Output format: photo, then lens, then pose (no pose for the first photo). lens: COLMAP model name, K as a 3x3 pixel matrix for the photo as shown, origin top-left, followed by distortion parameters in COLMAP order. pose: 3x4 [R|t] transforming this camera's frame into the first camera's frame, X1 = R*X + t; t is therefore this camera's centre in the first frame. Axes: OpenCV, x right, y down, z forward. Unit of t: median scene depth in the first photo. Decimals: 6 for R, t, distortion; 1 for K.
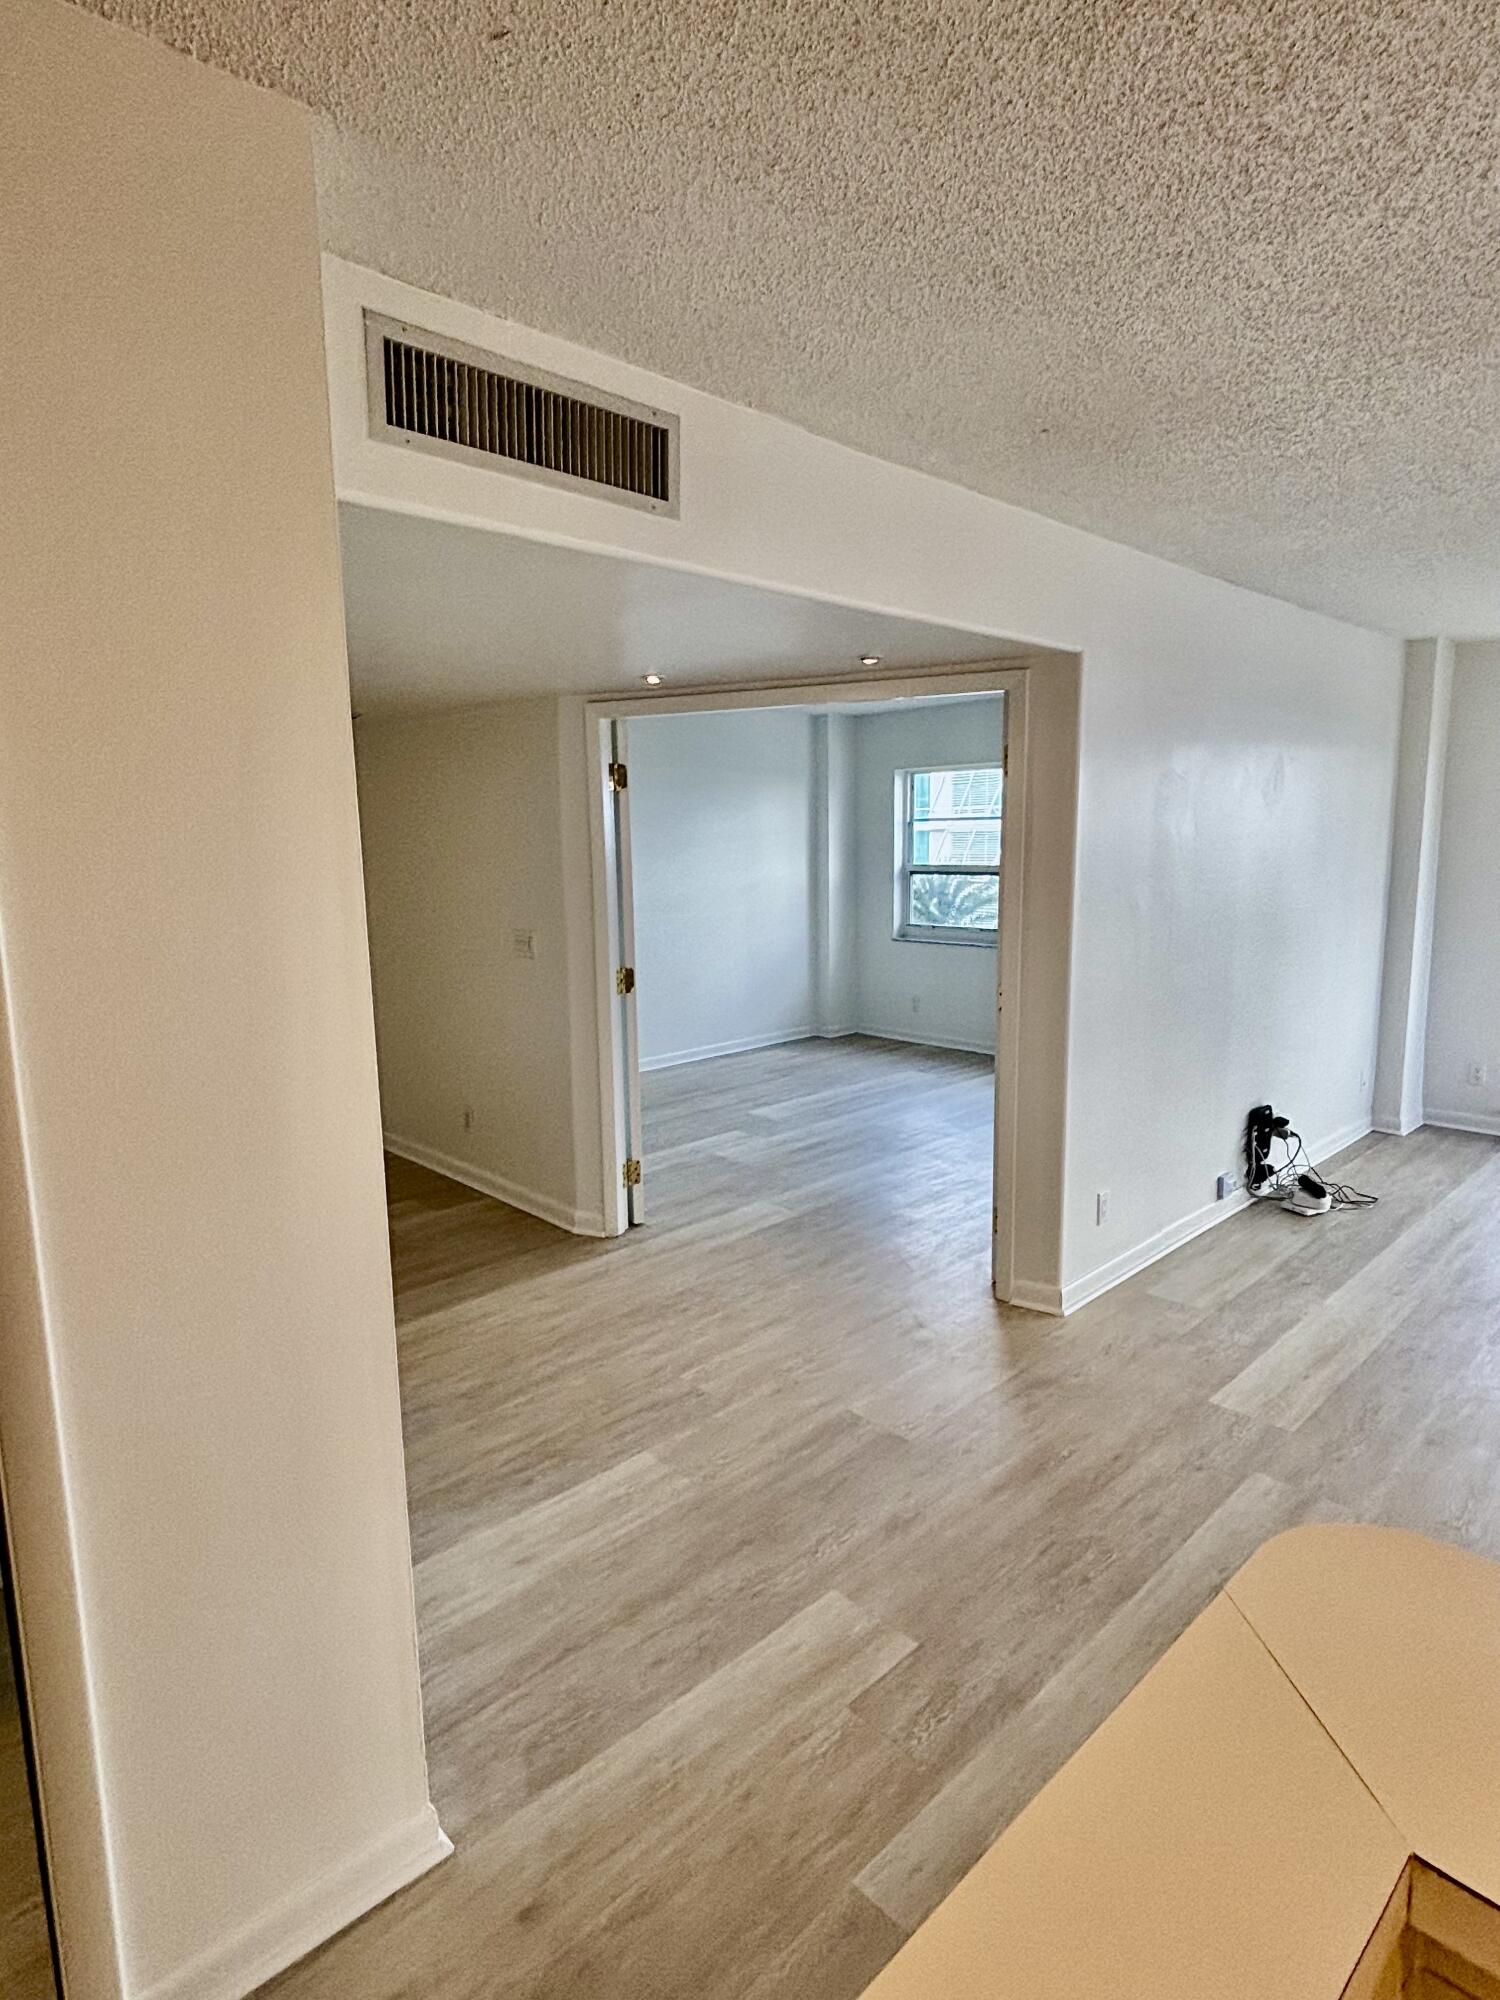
lens RADIAL K [[1070.2, 0, 759.2], [0, 1070.2, 1004.8], [0, 0, 1]] dist [0.007997, -0.006862]
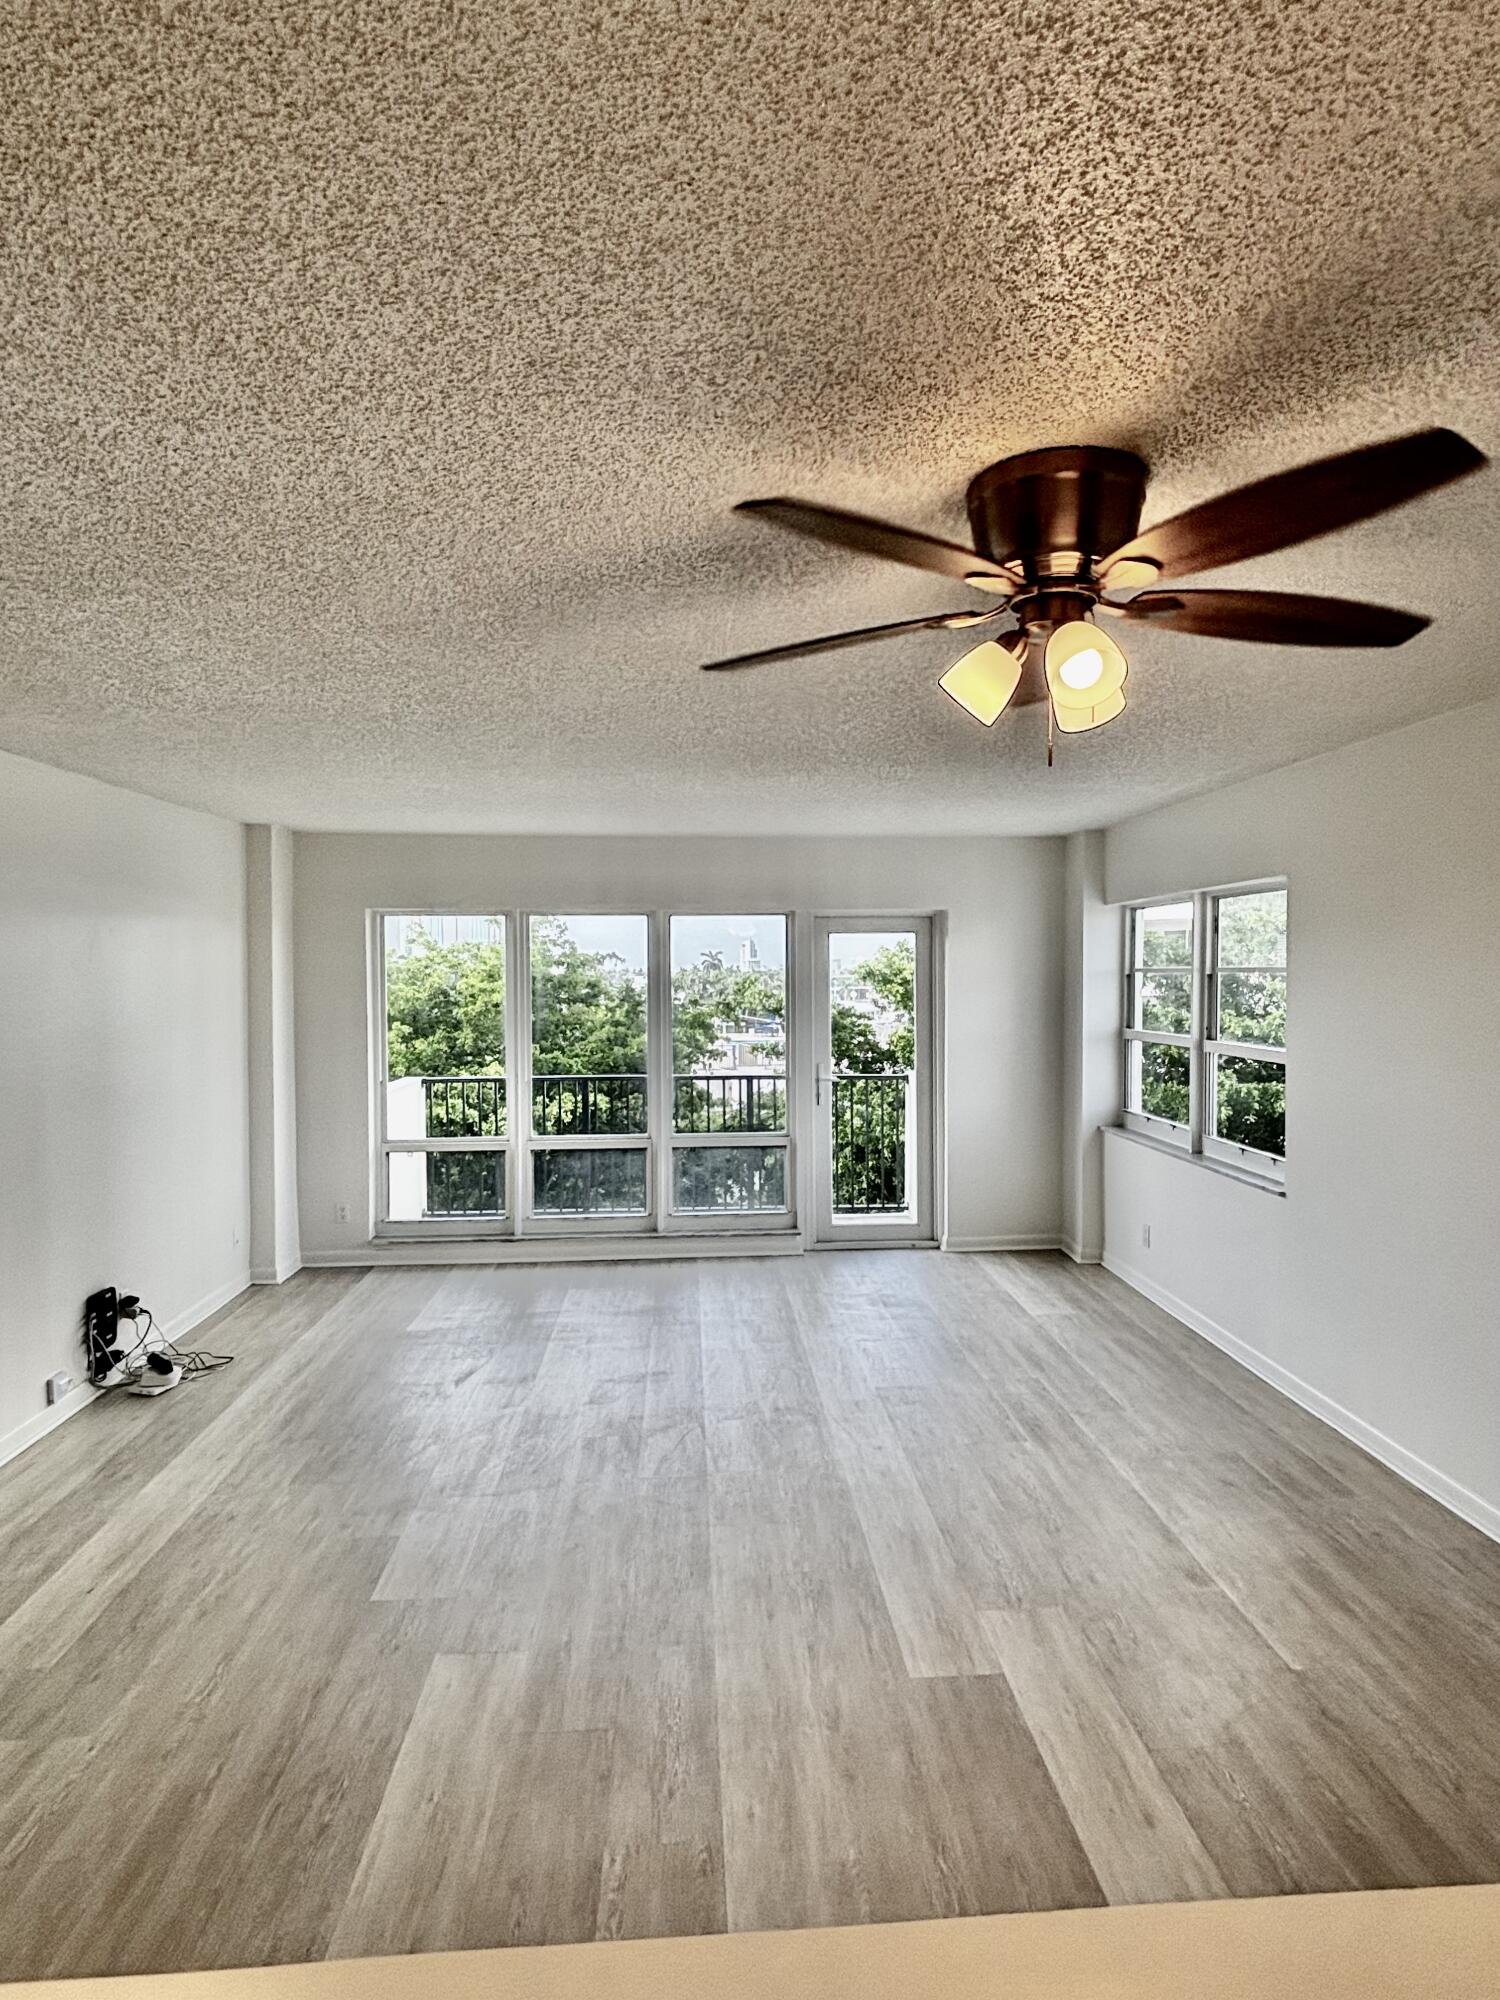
lens RADIAL K [[1070.2, 0, 761.1], [0, 1070.2, 1006.6], [0, 0, 1]] dist [0.007997, -0.006862]
pose [[0.644650, -0.011115, 0.764397, 0.127834], [0.110650, 0.990722, -0.078911, -0.014197], [-0.756428, 0.135450, 0.639899, -0.080399]]
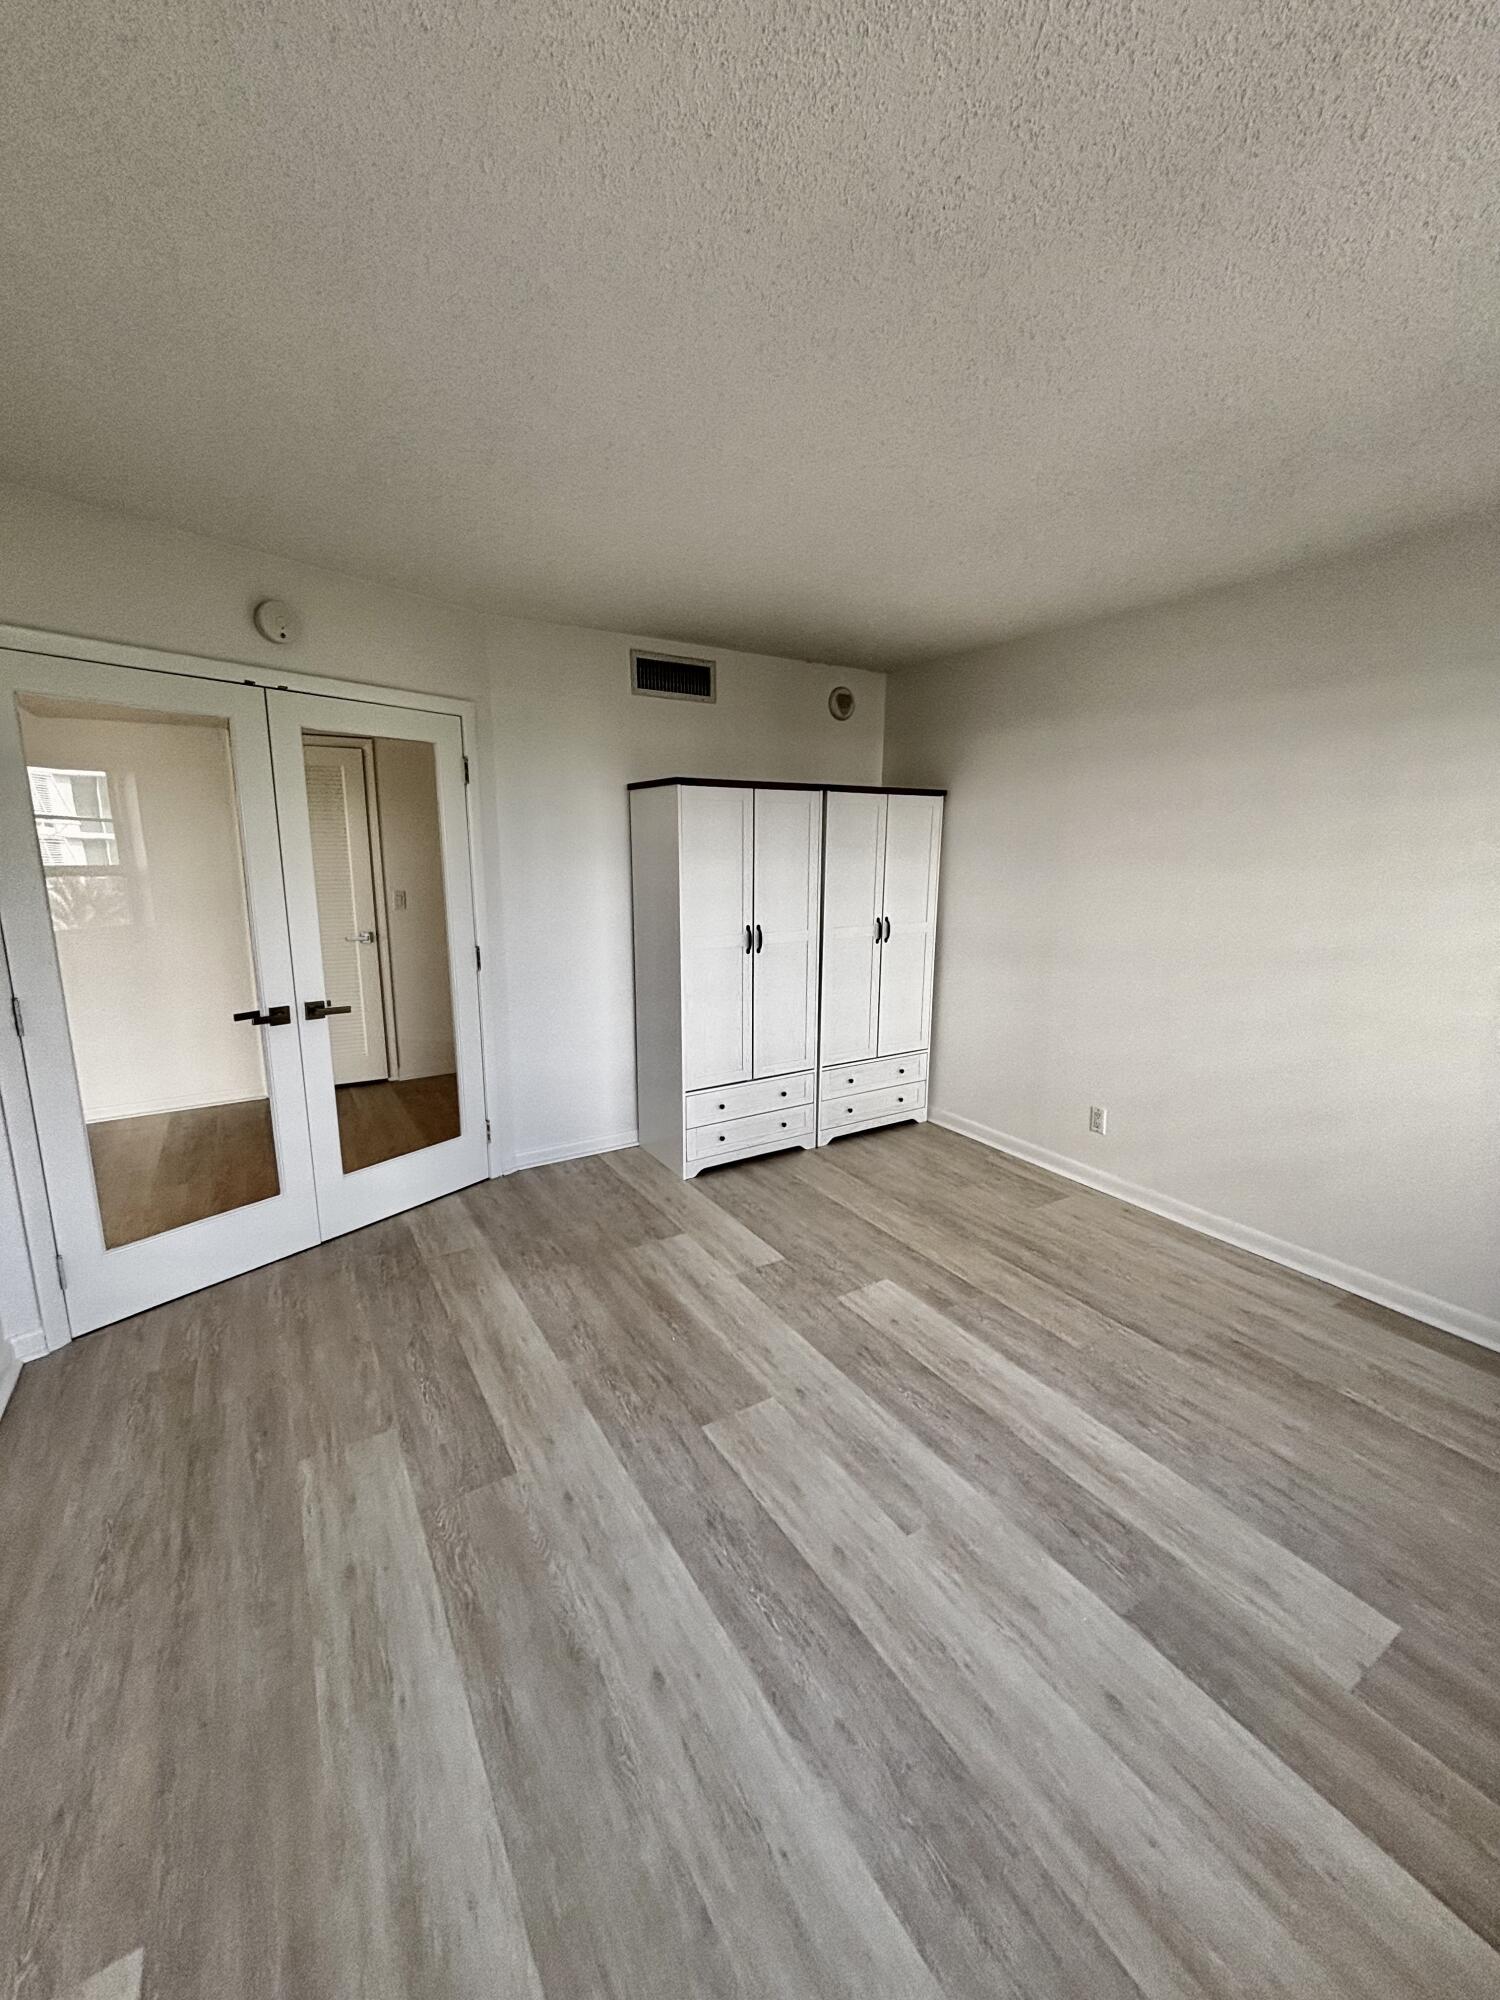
lens RADIAL K [[799.2, 0, 736.1], [0, 799.2, 989.4], [0, 0, 1]] dist [0.004874, -0.001310]
pose [[-0.231678, 0.182925, -0.955439, 0.577166], [-0.149345, 0.963830, 0.220745, -0.203315], [0.961260, 0.193831, -0.195979, 1.362962]]
